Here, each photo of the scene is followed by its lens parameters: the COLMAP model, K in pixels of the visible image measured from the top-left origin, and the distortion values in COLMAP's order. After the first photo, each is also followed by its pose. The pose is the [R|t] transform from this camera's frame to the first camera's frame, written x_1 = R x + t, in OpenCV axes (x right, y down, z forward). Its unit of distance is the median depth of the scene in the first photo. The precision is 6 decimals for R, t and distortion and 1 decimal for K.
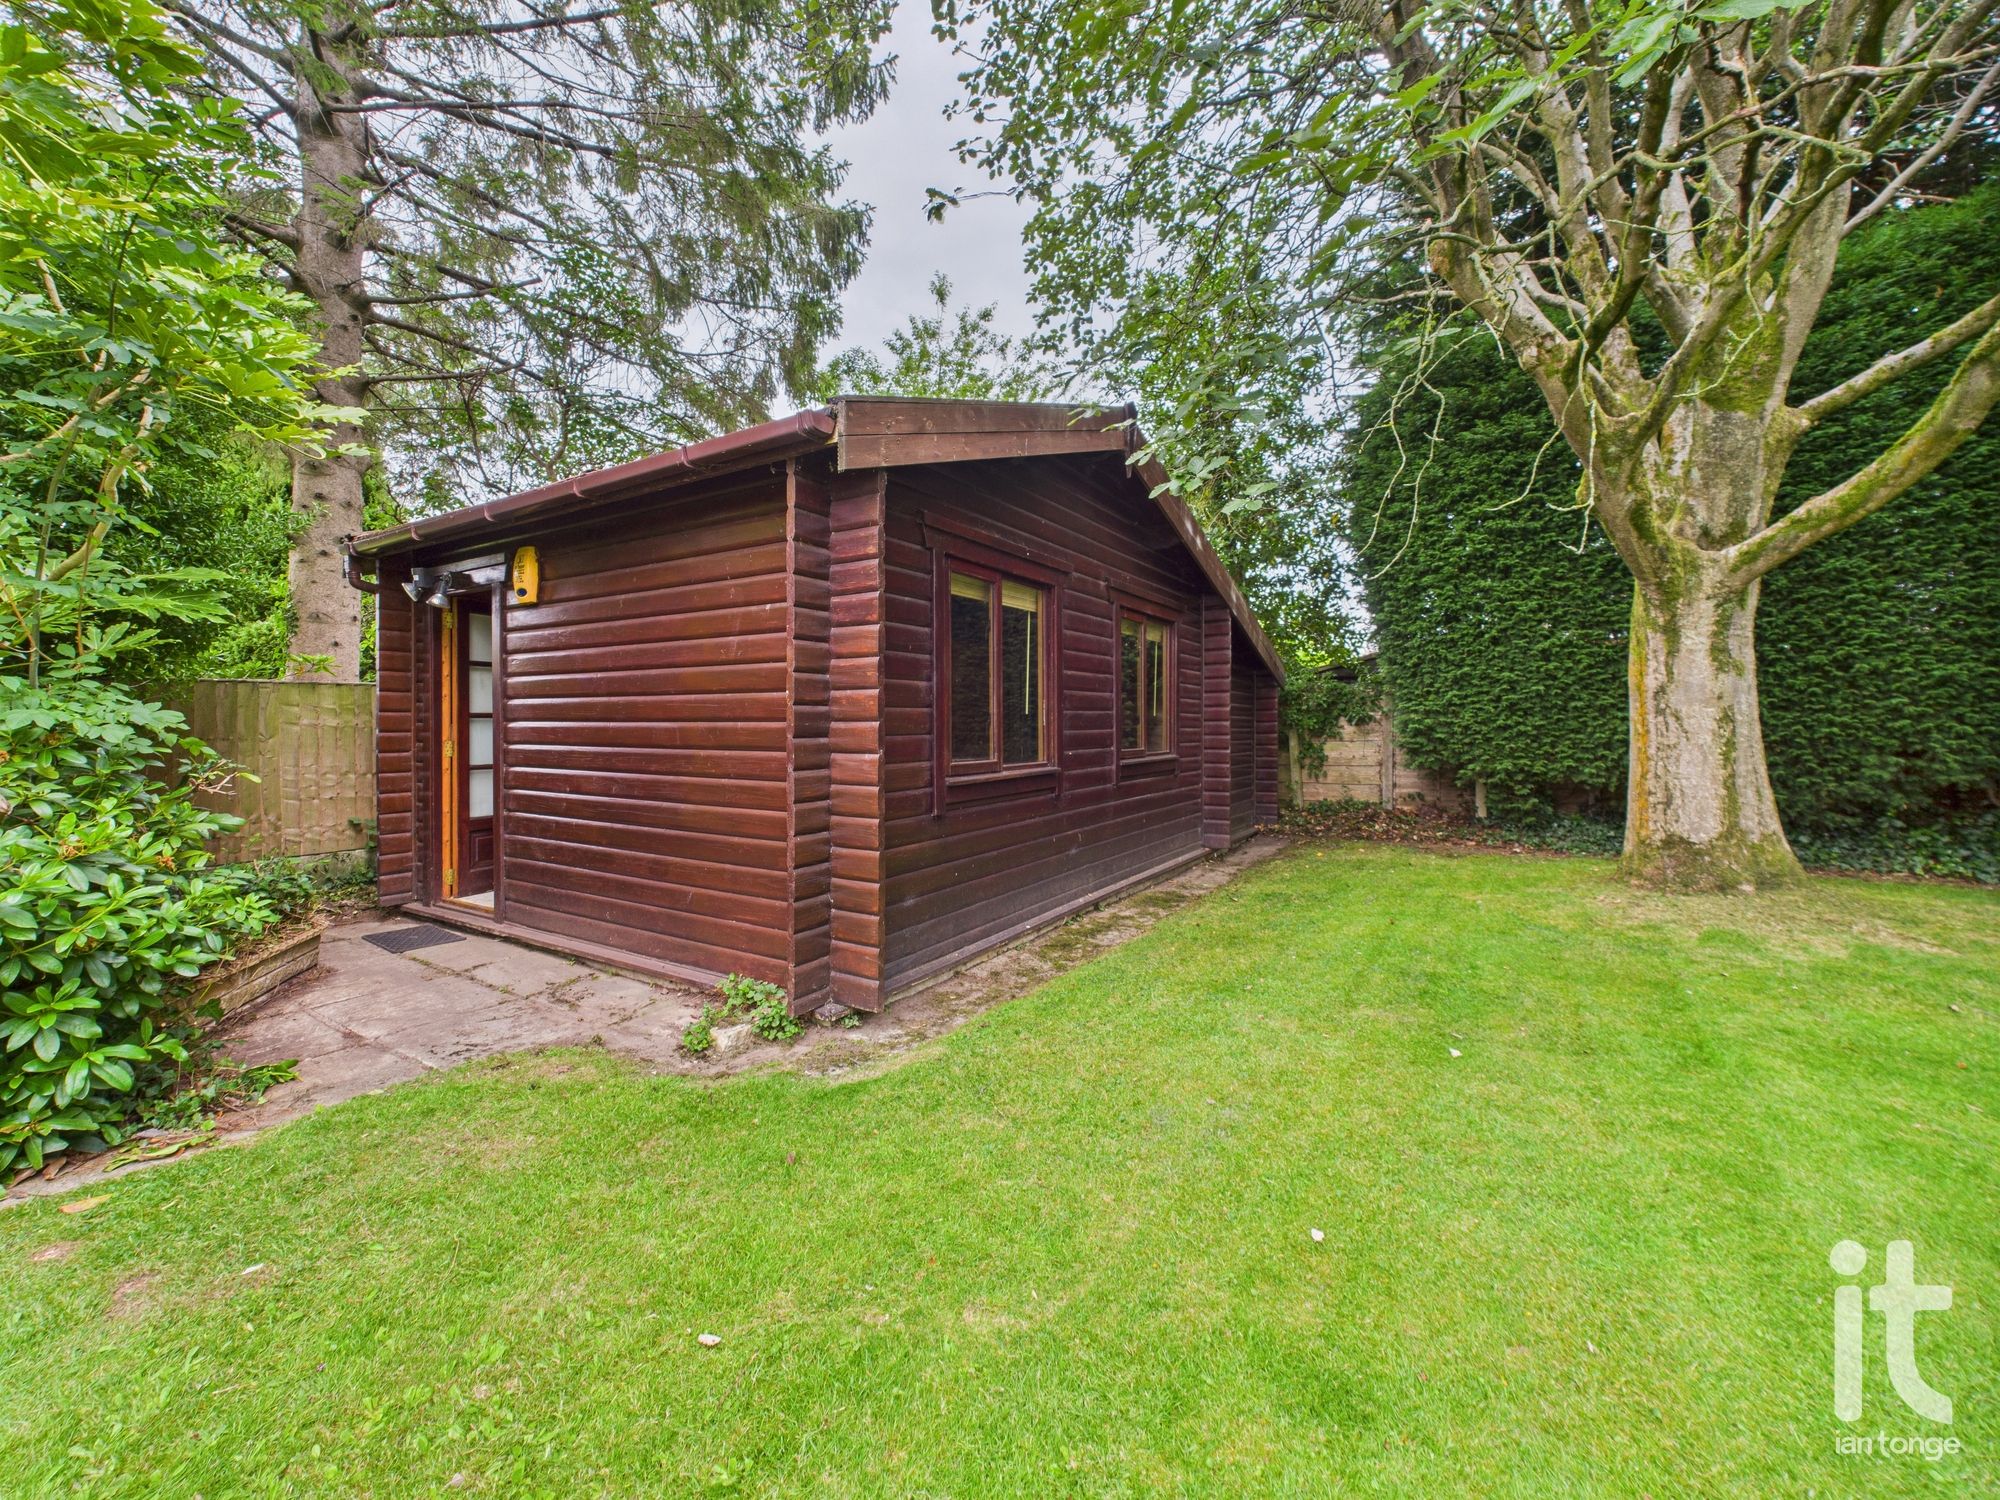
lens RADIAL K [[809.6, 0, 1003.0], [0, 809.6, 744.6], [0, 0, 1]] dist [0.002710, -0.000703]
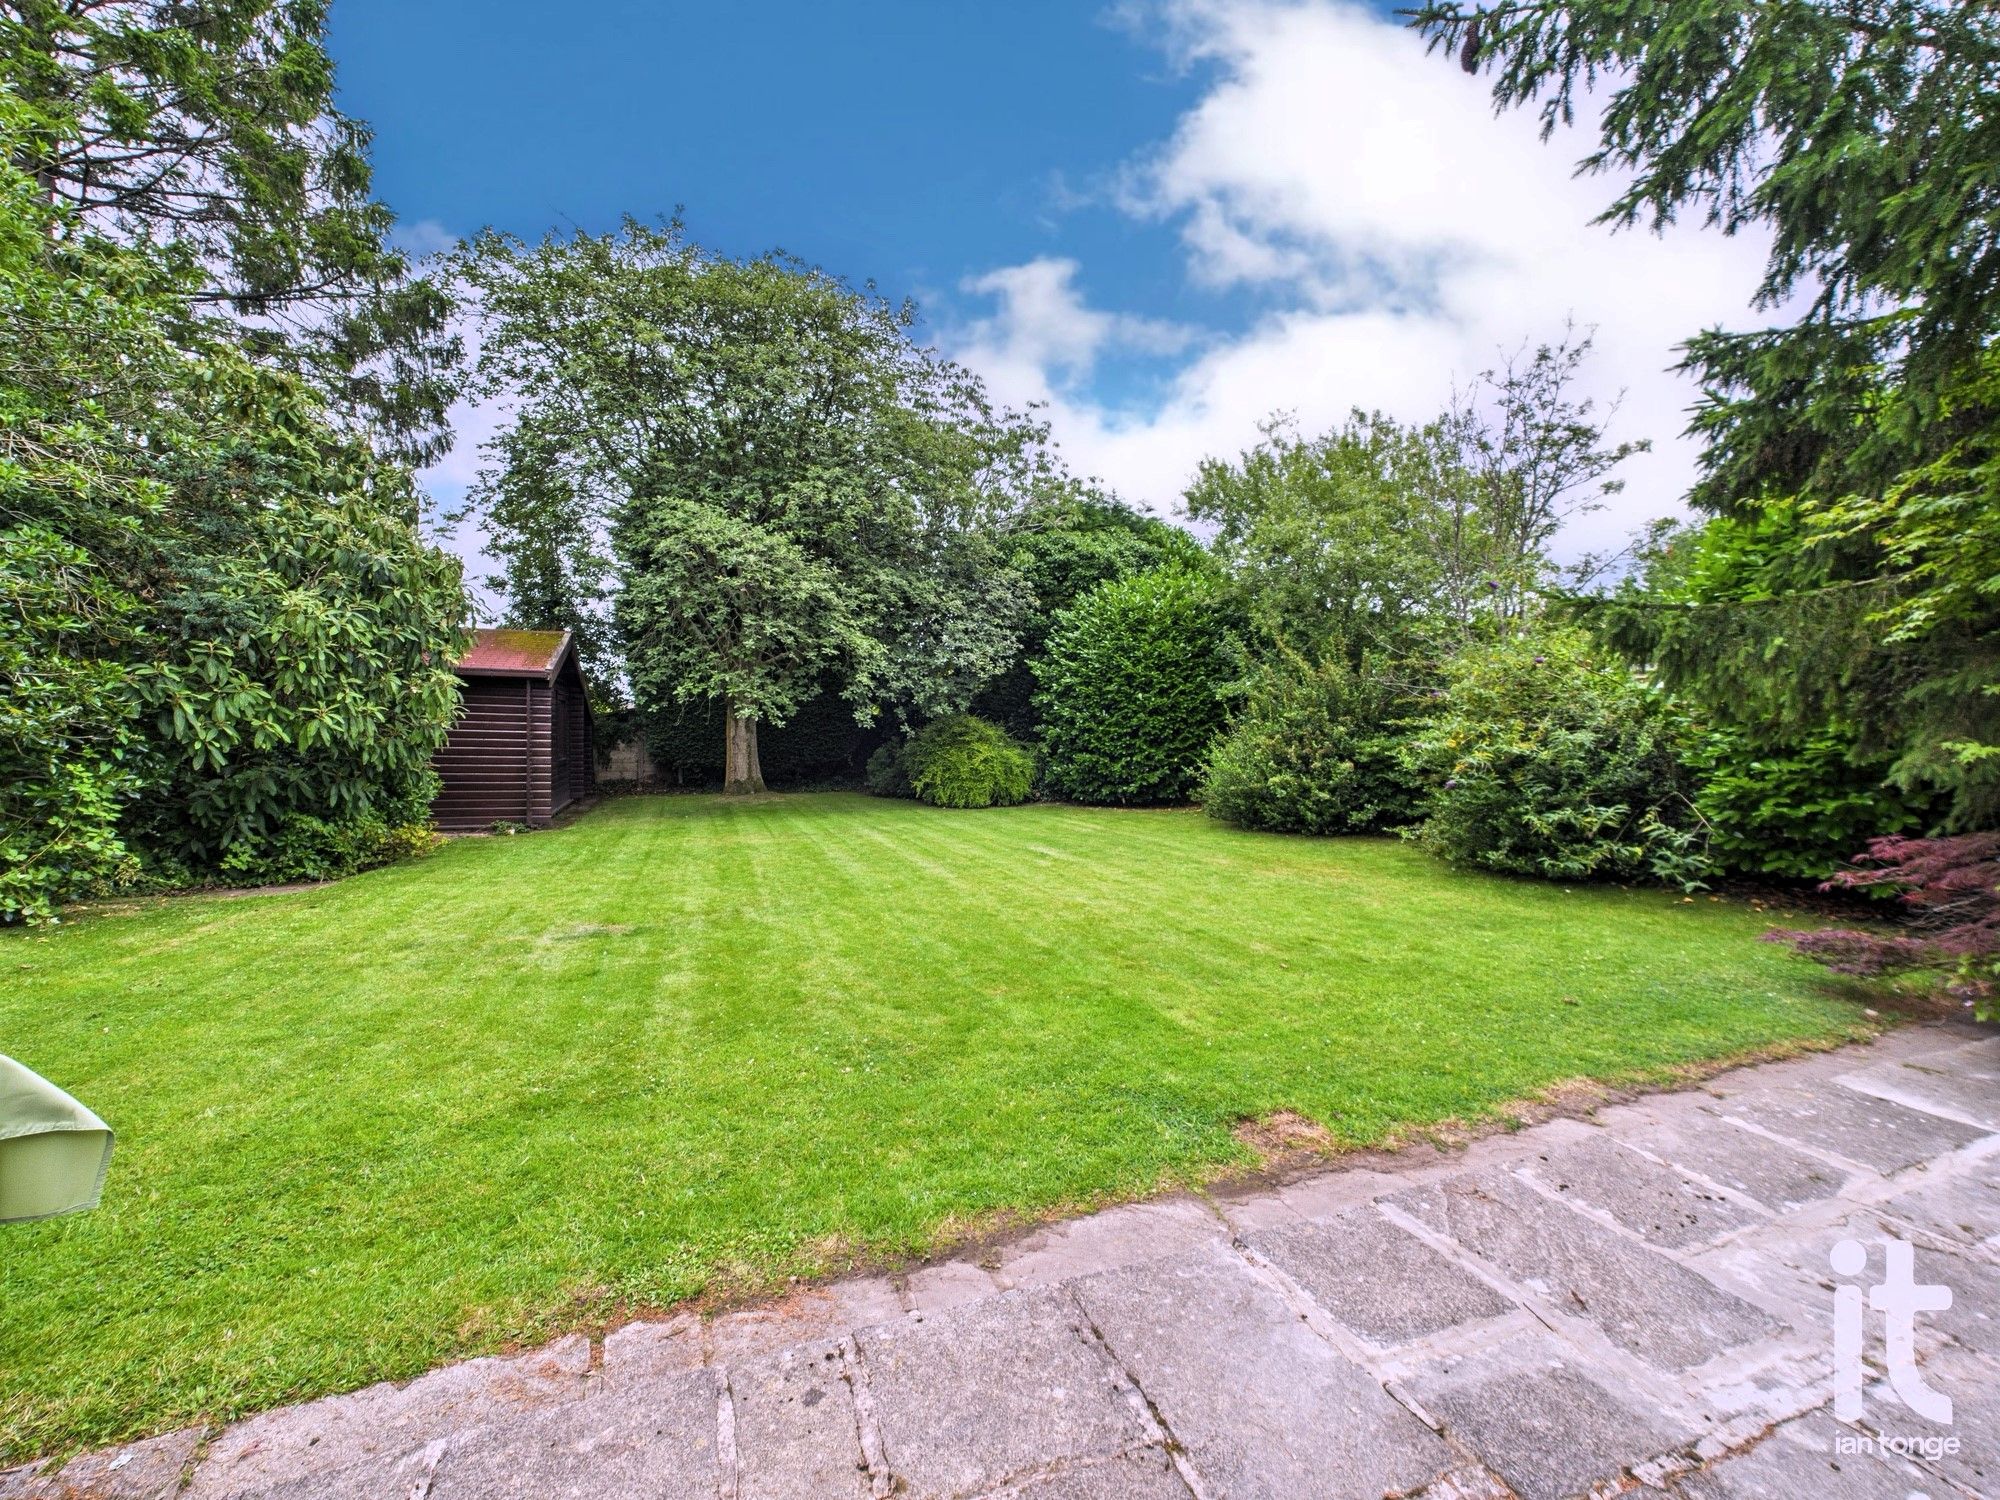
lens RADIAL K [[809.6, 0, 1001.3], [0, 809.6, 764.6], [0, 0, 1]] dist [0.002710, -0.000703]
pose [[0.593618, -0.007340, 0.804713, -0.917541], [-0.006127, 0.999888, 0.013640, -0.006243], [-0.804723, -0.013028, 0.593507, -1.401002]]
